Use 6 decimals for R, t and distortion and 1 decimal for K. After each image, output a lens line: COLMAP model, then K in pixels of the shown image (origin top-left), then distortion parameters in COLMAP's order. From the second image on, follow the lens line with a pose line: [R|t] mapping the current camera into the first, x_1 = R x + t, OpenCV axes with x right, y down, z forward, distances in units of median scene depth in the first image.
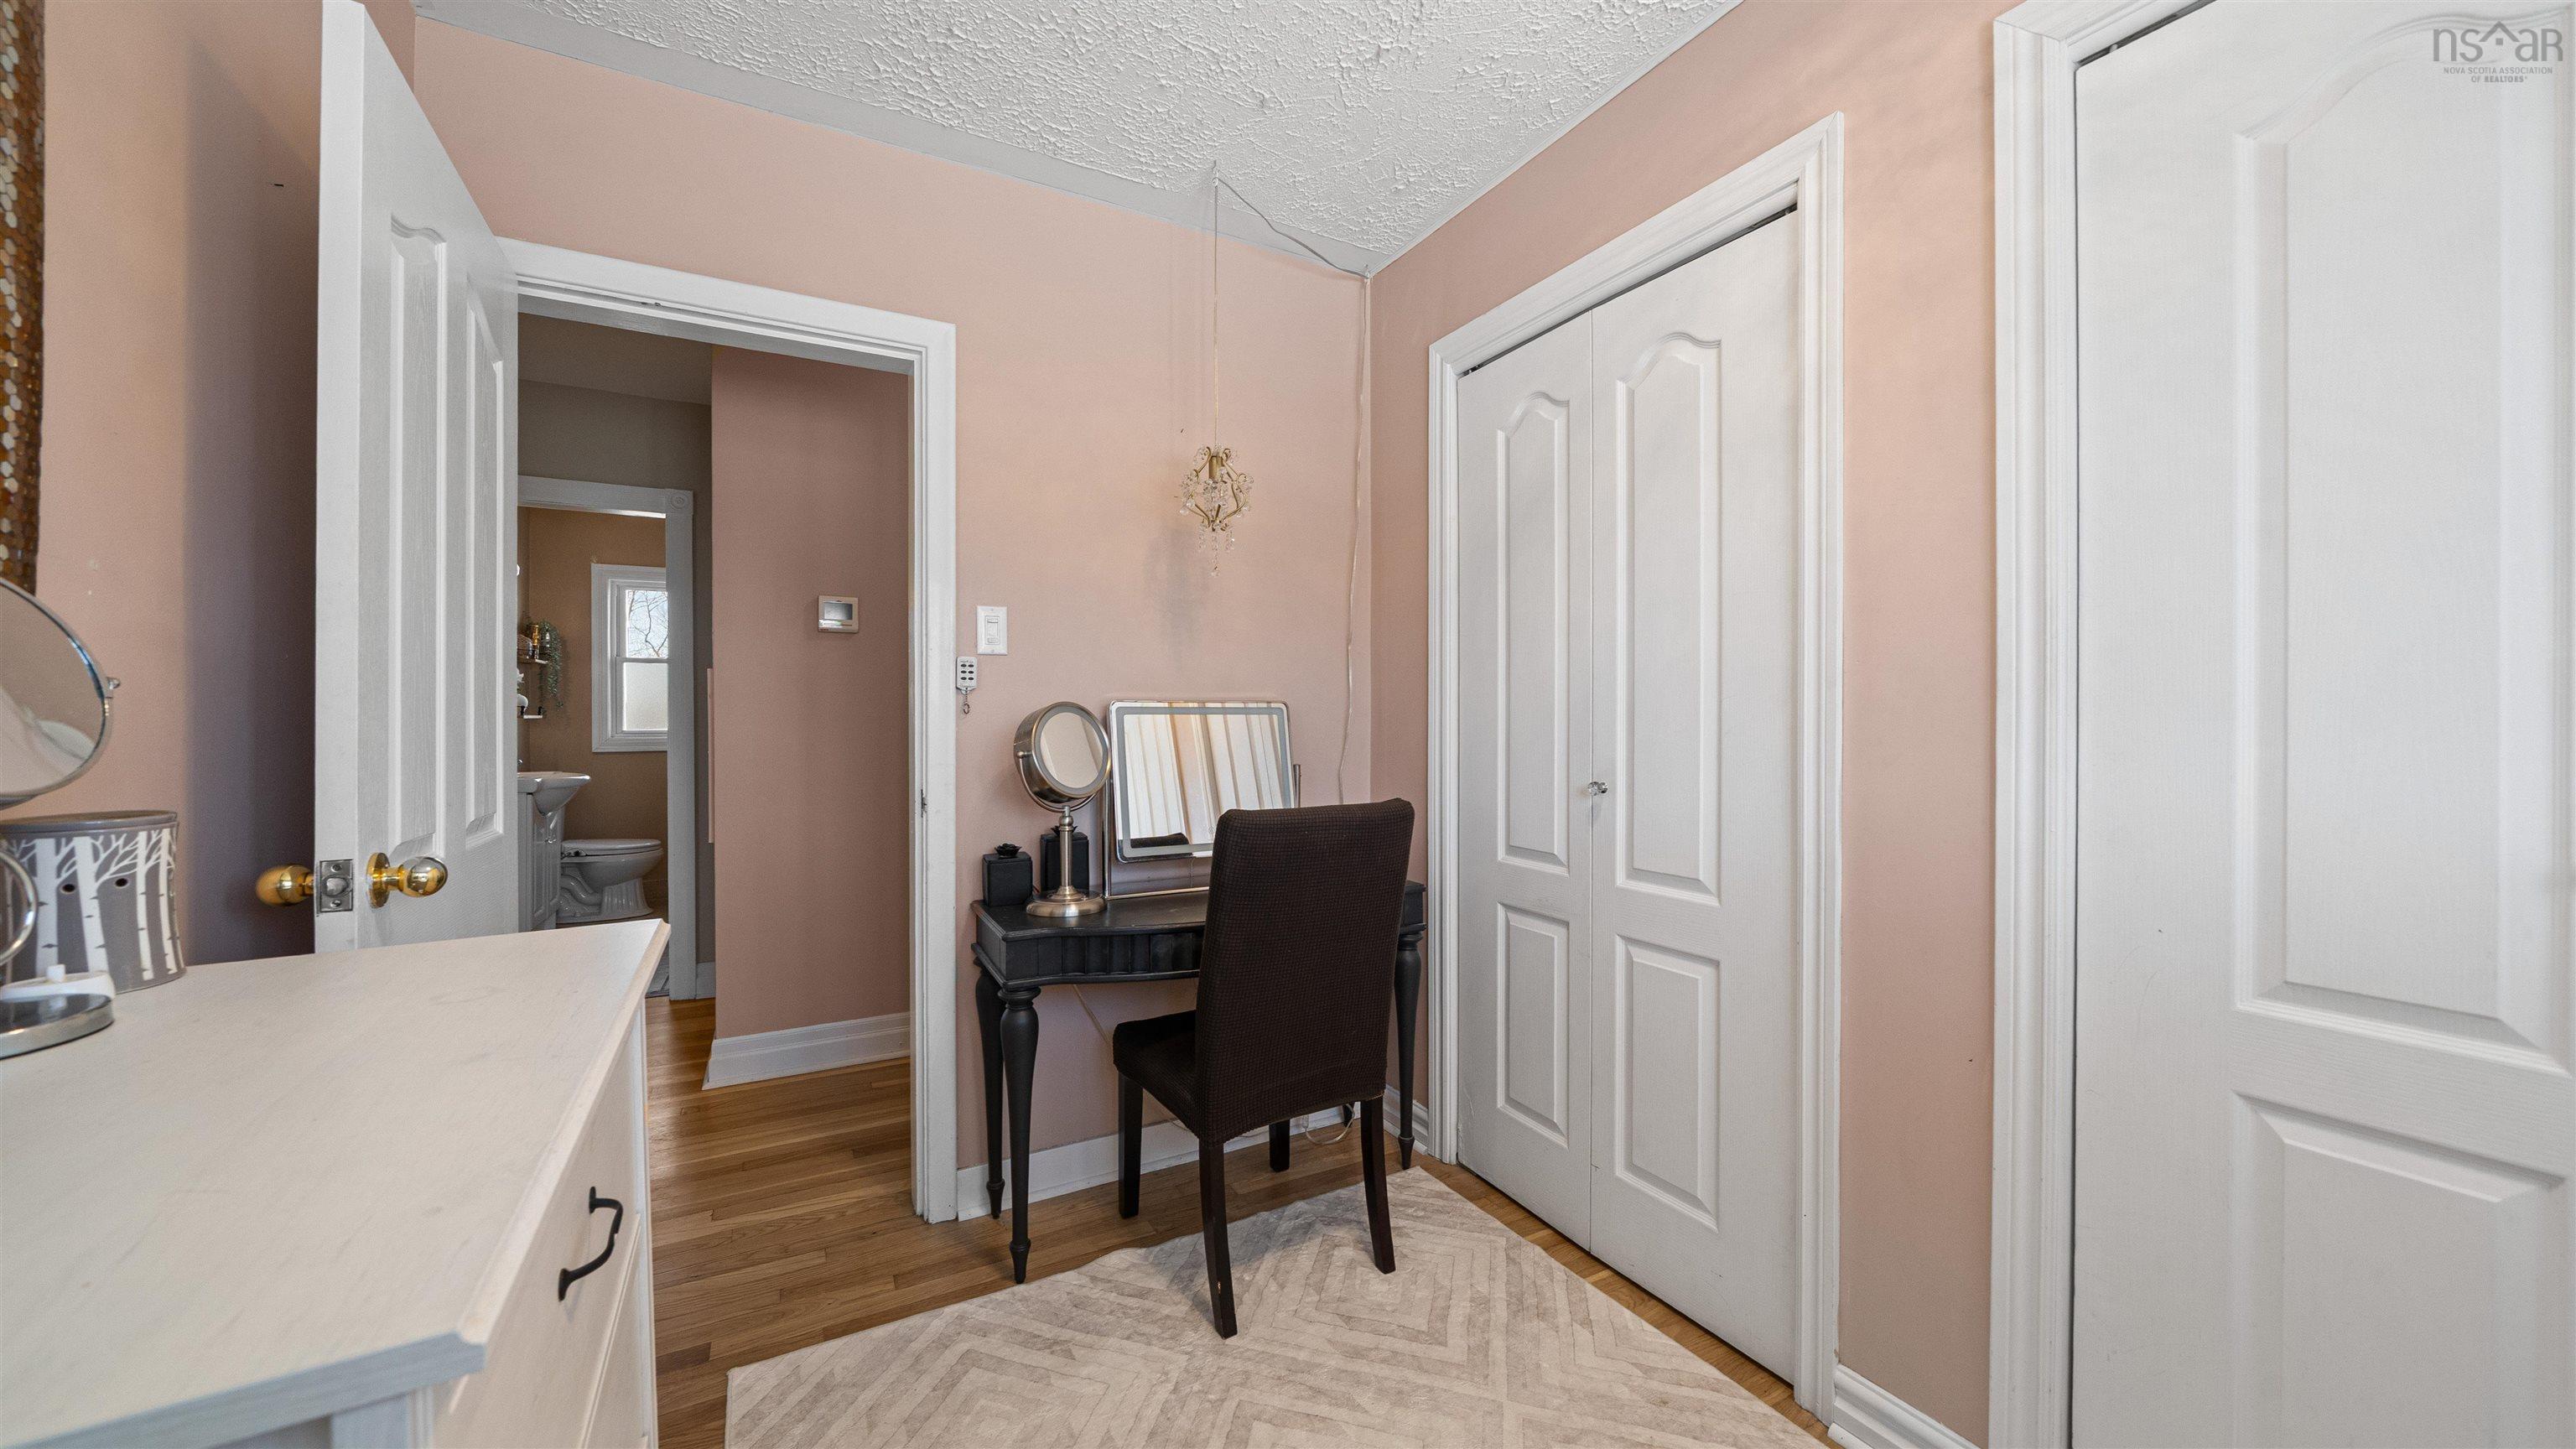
lens RADIAL K [[911.4, 0, 1283.5], [0, 911.4, 723.4], [0, 0, 1]] dist [-0.001265, -0.000100]
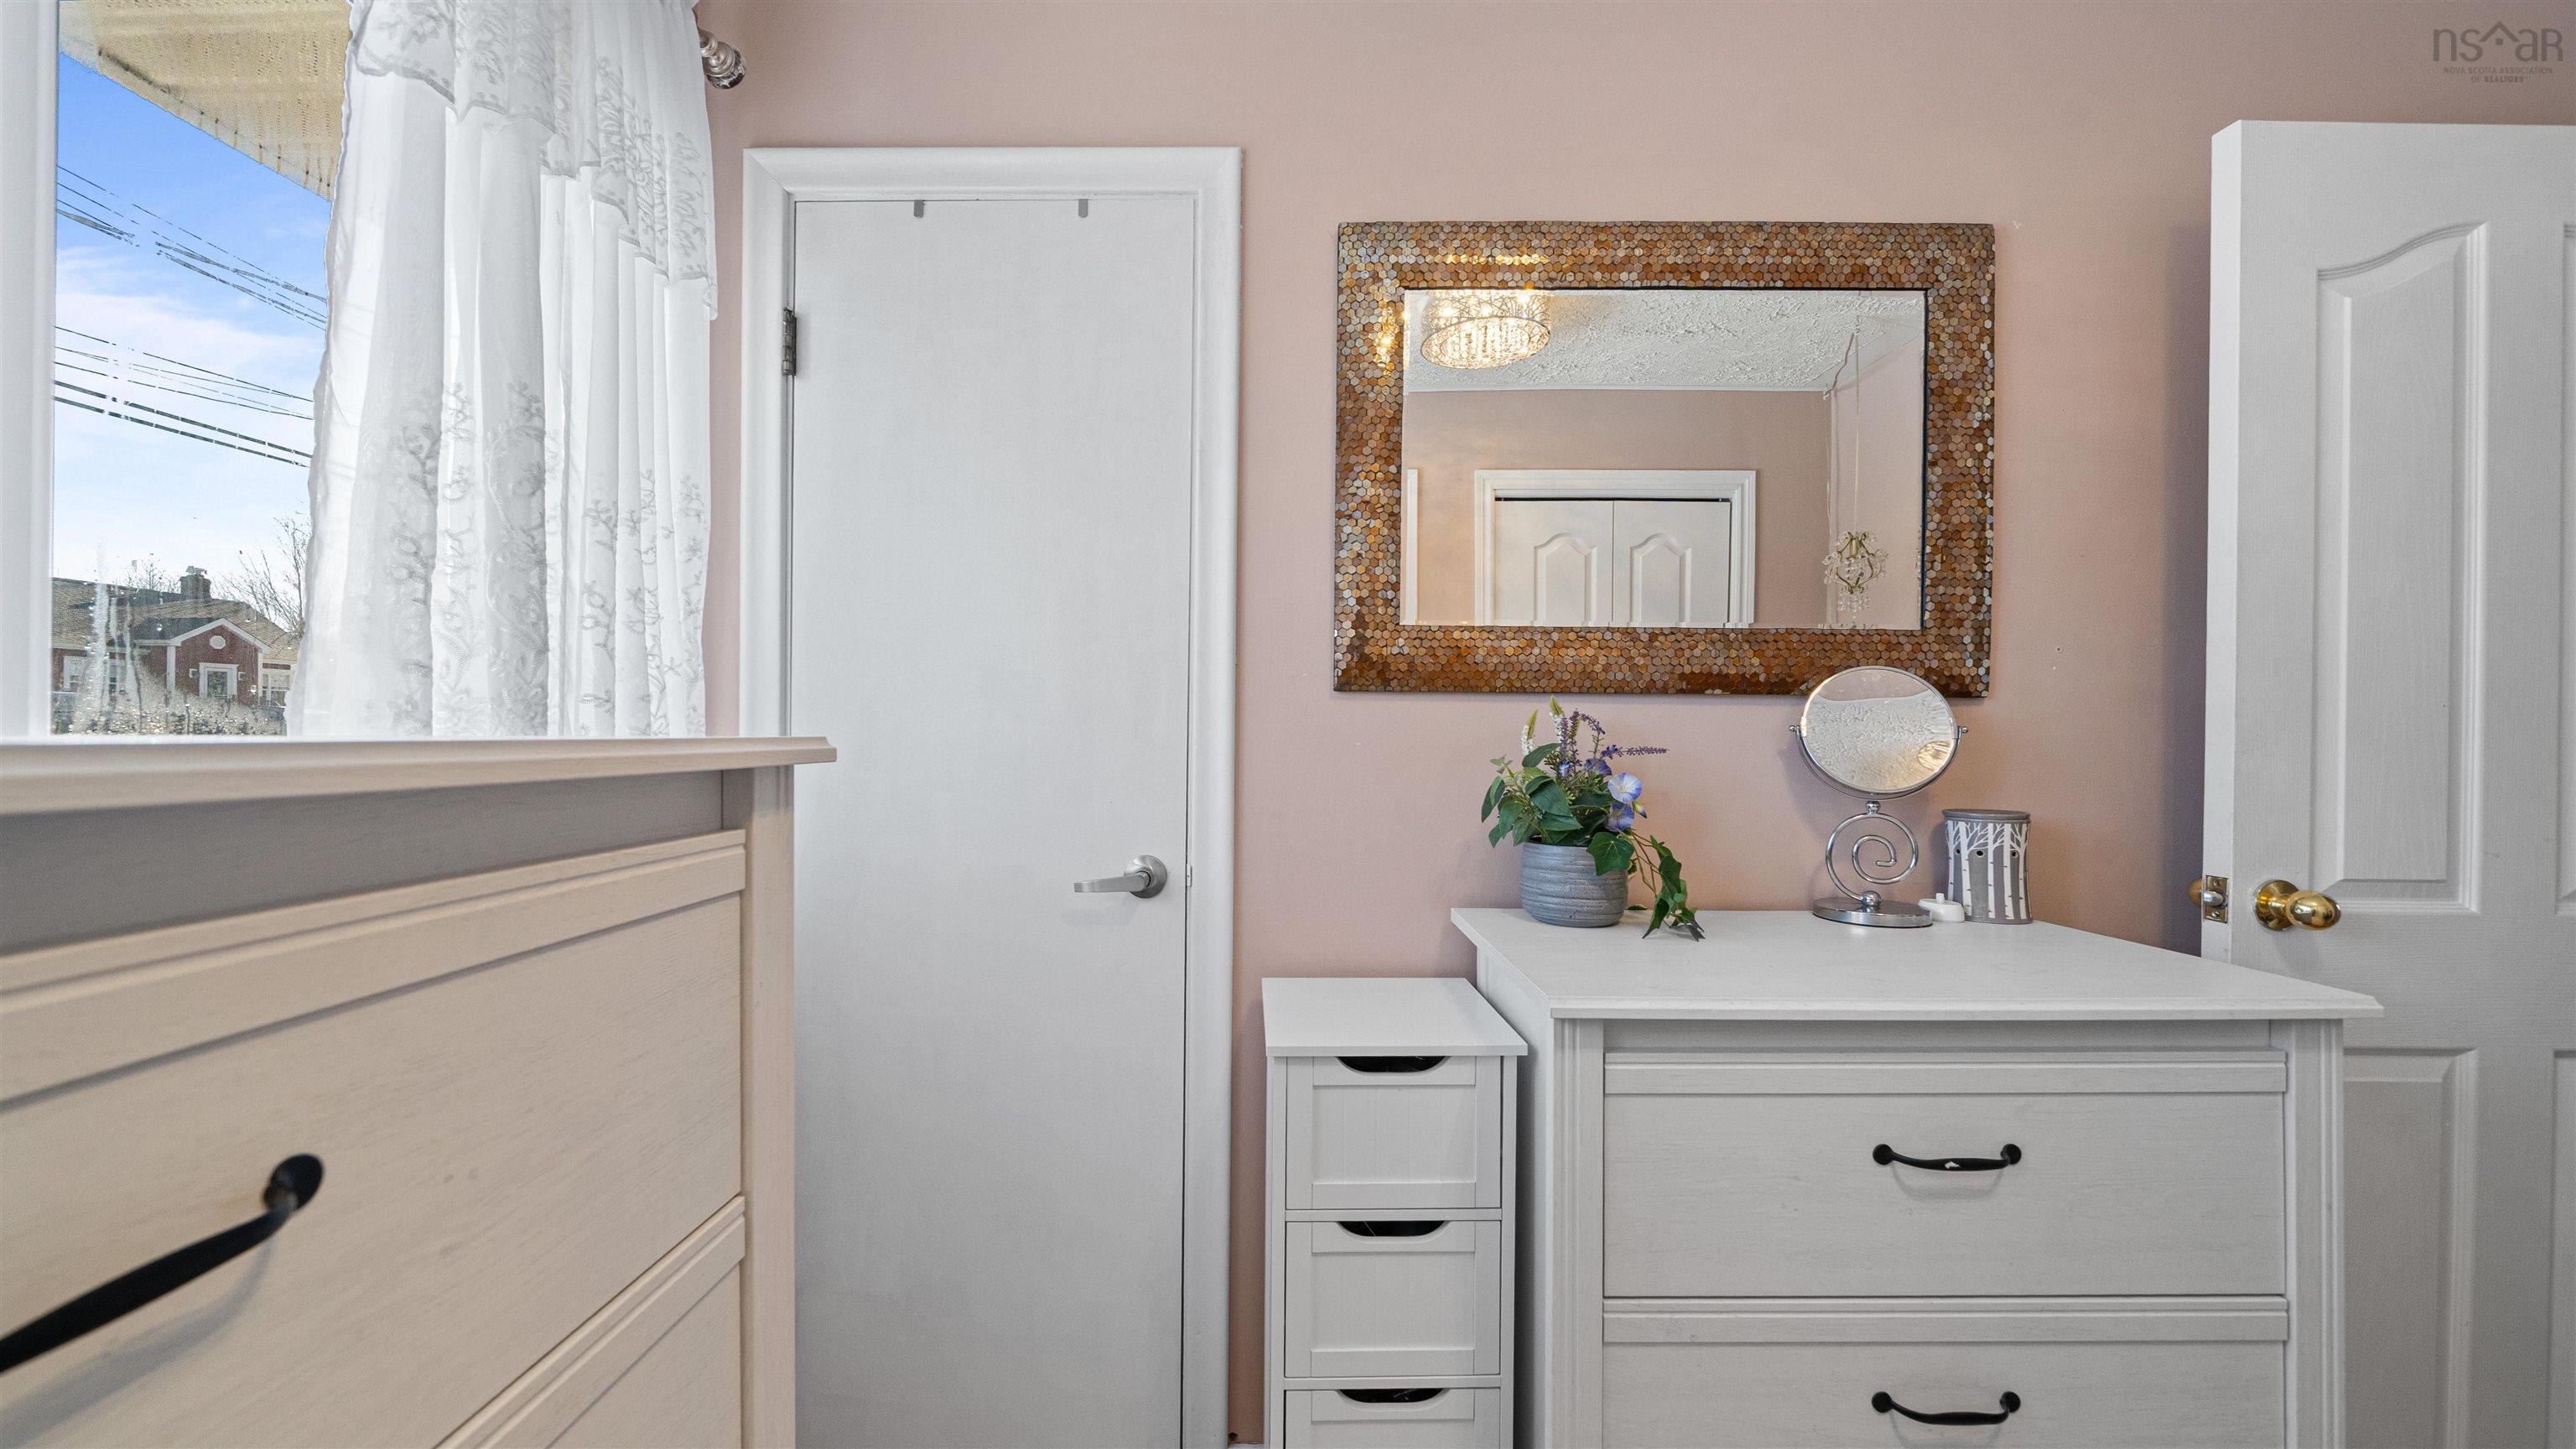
lens RADIAL K [[911.4, 0, 1283.5], [0, 911.4, 723.4], [0, 0, 1]] dist [-0.001265, -0.000100]
pose [[-0.478113, -0.006627, -0.878273, 0.711376], [-0.013580, 0.999908, -0.000152, -0.036912], [0.878193, 0.011855, -0.478159, 0.668016]]
